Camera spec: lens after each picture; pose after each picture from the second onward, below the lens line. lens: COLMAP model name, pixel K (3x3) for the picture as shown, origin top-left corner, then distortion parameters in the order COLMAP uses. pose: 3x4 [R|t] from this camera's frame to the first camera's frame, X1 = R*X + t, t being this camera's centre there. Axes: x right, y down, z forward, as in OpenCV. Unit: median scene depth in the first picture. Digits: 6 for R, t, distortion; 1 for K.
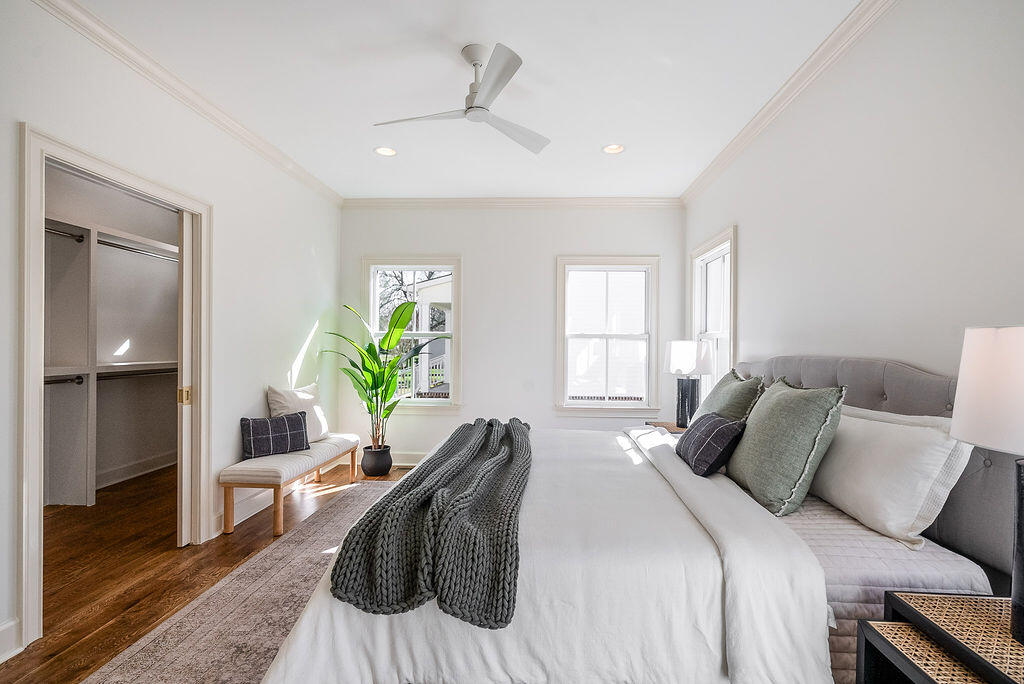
lens RADIAL K [[467.8, 0, 521.6], [0, 467.8, 345.9], [0, 0, 1]] dist [-0.007406, 0.003131]
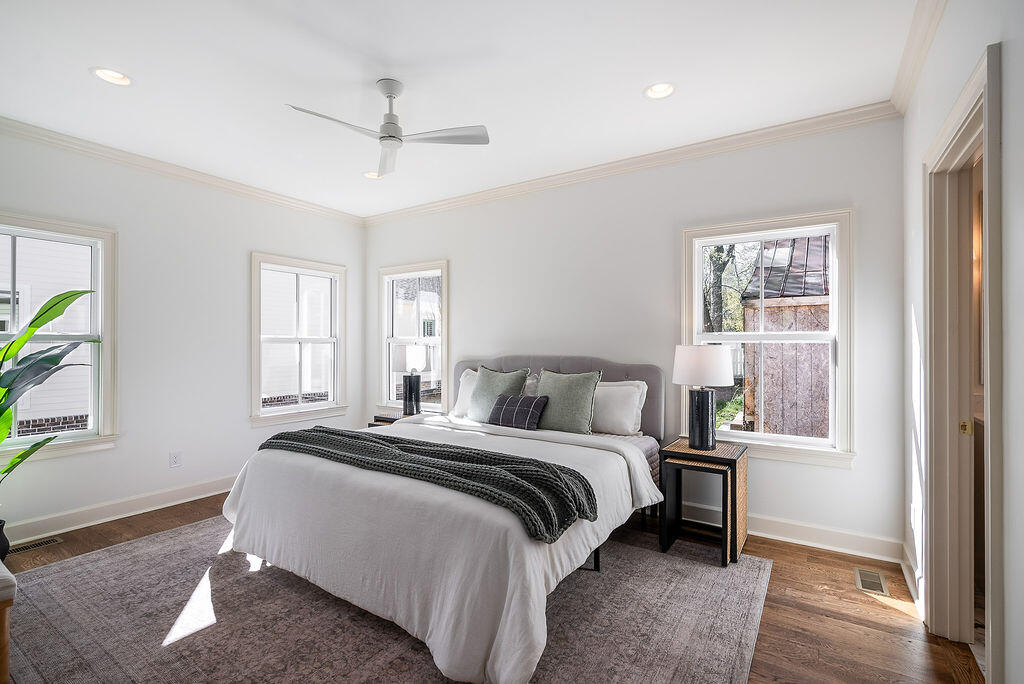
lens RADIAL K [[467.8, 0, 517.1], [0, 467.8, 342.2], [0, 0, 1]] dist [-0.007406, 0.003131]
pose [[0.511342, -0.005235, 0.859361, -0.440175], [0.006561, 0.999976, 0.002188, -0.015070], [-0.859352, 0.004519, 0.511364, 0.095335]]
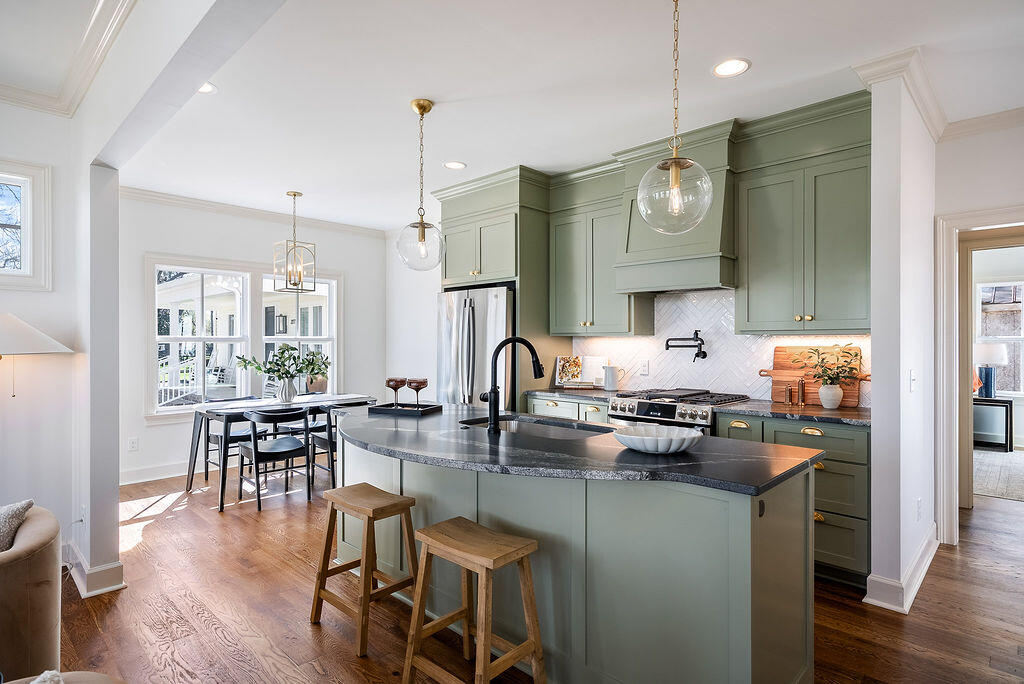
lens RADIAL K [[536.3, 0, 514.6], [0, 536.3, 343.5], [0, 0, 1]] dist [0.001668, -0.001631]
pose [[0.666745, -0.013388, 0.745166, -1.760373], [0.009021, 0.999910, 0.009894, -0.035517], [-0.745231, 0.000125, 0.666806, 0.203141]]
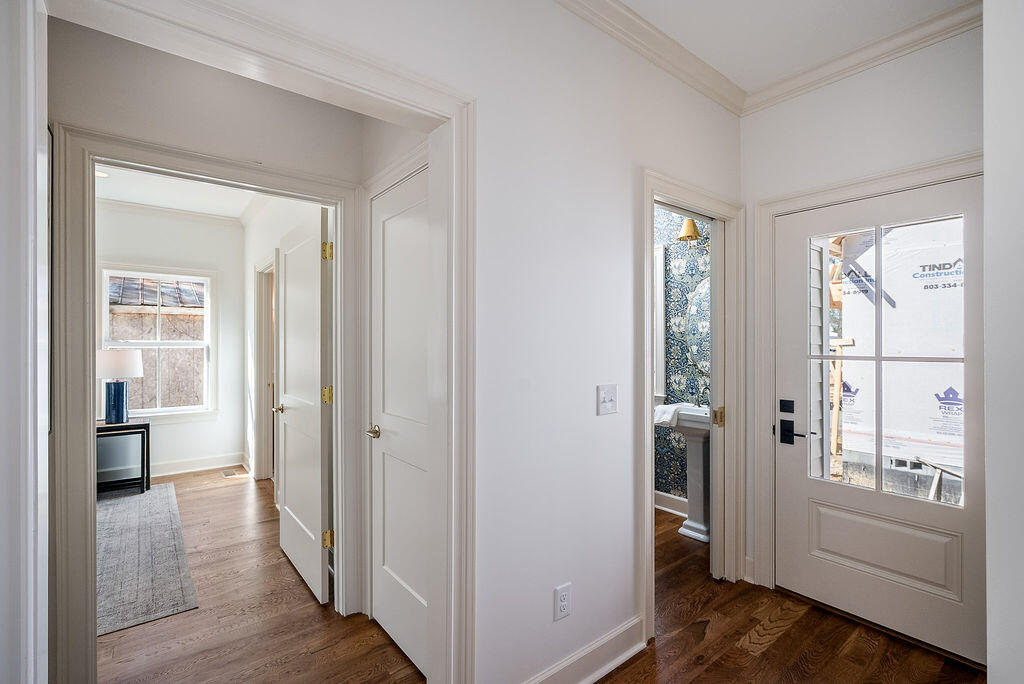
lens RADIAL K [[467.8, 0, 517.4], [0, 467.8, 342.2], [0, 0, 1]] dist [-0.007406, 0.003131]
pose [[-0.650102, -0.007152, 0.759814, -1.012858], [-0.003434, 0.999973, 0.006475, -0.034415], [-0.759840, 0.001600, -0.650109, 0.217084]]
